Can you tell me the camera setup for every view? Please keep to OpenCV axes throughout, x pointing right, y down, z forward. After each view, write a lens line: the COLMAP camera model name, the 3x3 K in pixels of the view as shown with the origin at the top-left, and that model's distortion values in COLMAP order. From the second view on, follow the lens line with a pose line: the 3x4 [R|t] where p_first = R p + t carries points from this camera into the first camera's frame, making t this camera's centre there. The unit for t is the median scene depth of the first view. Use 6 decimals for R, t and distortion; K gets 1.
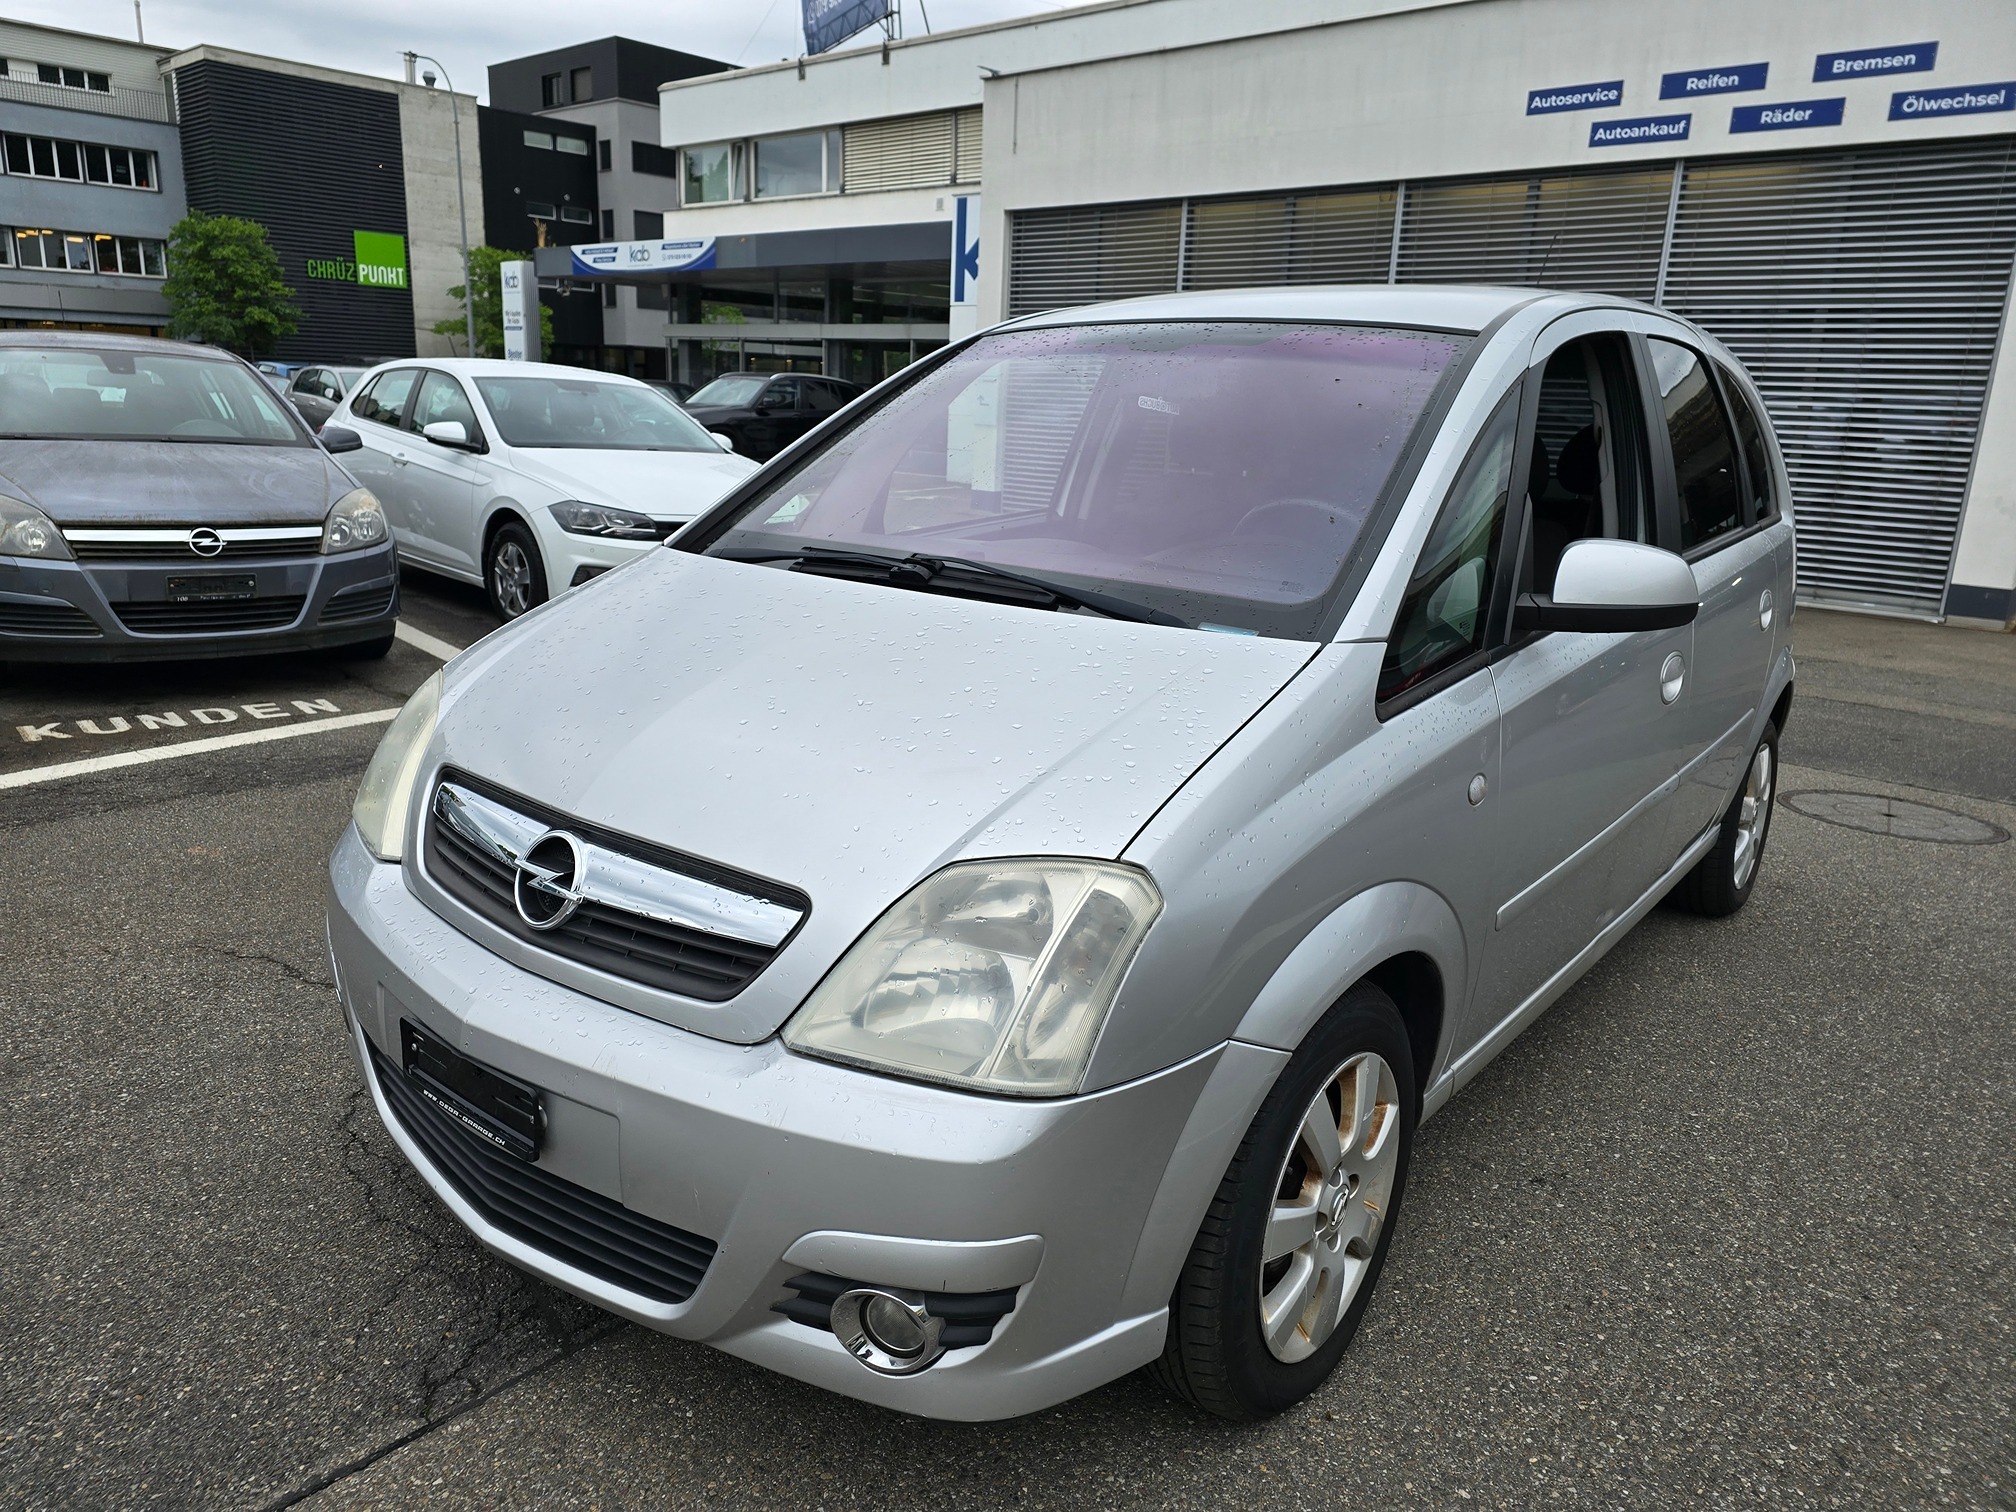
lens RADIAL K [[1346.0, 0, 988.7], [0, 1346.0, 753.8], [0, 0, 1]] dist [0.034441, -0.030930]
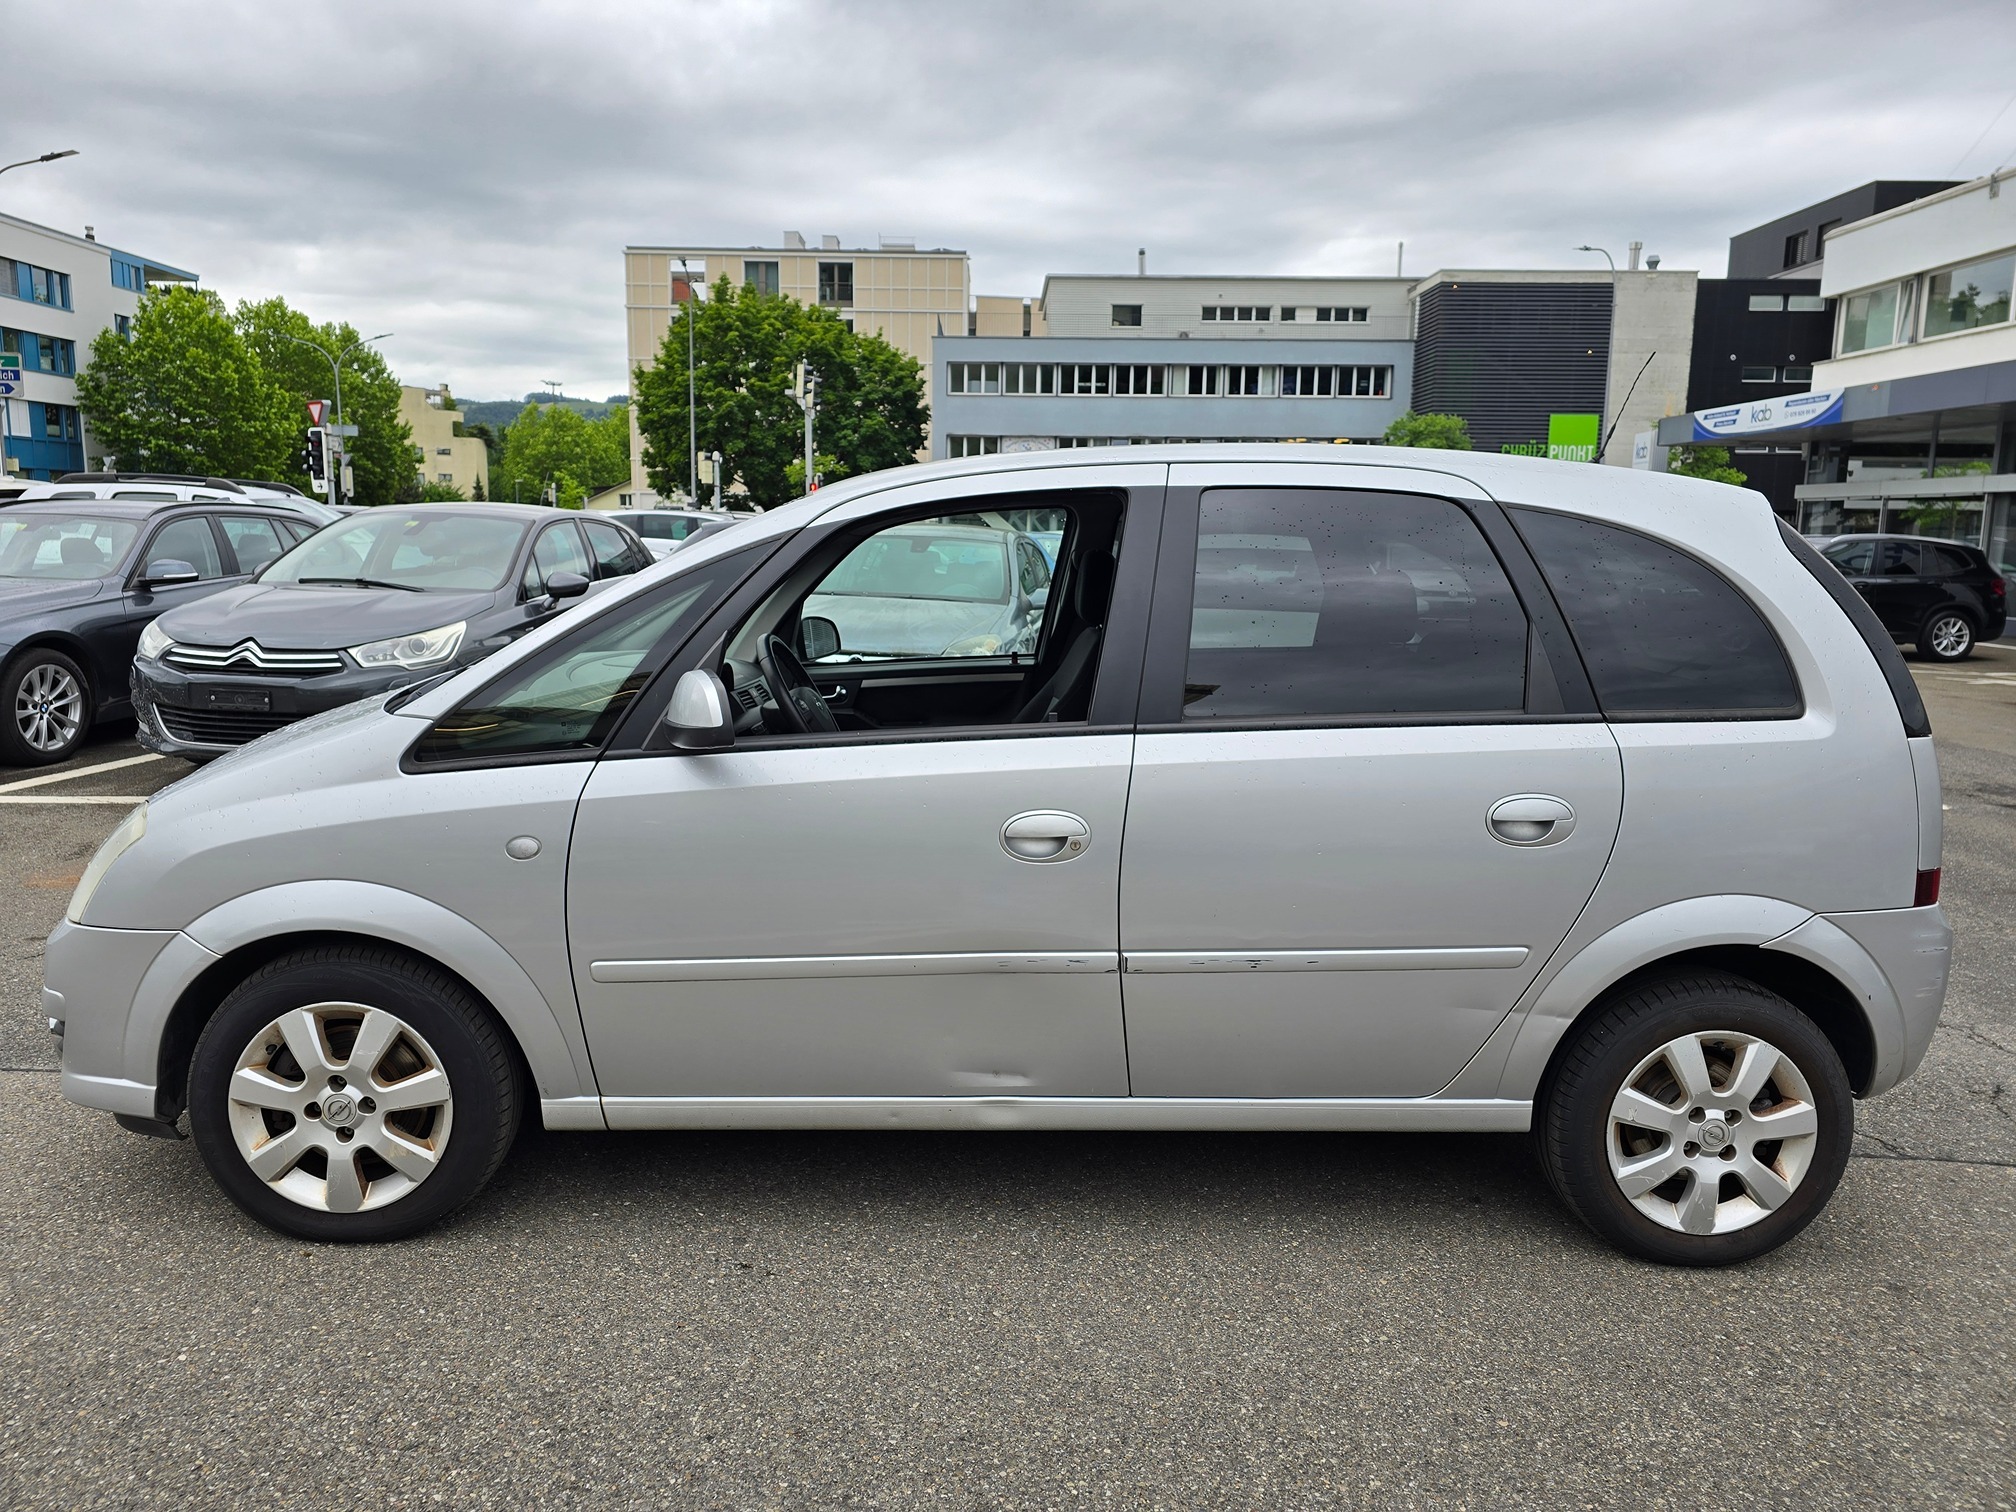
lens RADIAL K [[1346.0, 0, 985.3], [0, 1346.0, 756.2], [0, 0, 1]] dist [0.034441, -0.030930]
pose [[0.659499, 0.098796, -0.745185, 0.106034], [-0.186595, 0.981814, -0.034971, -0.006499], [0.728178, 0.162111, 0.665941, 0.029553]]
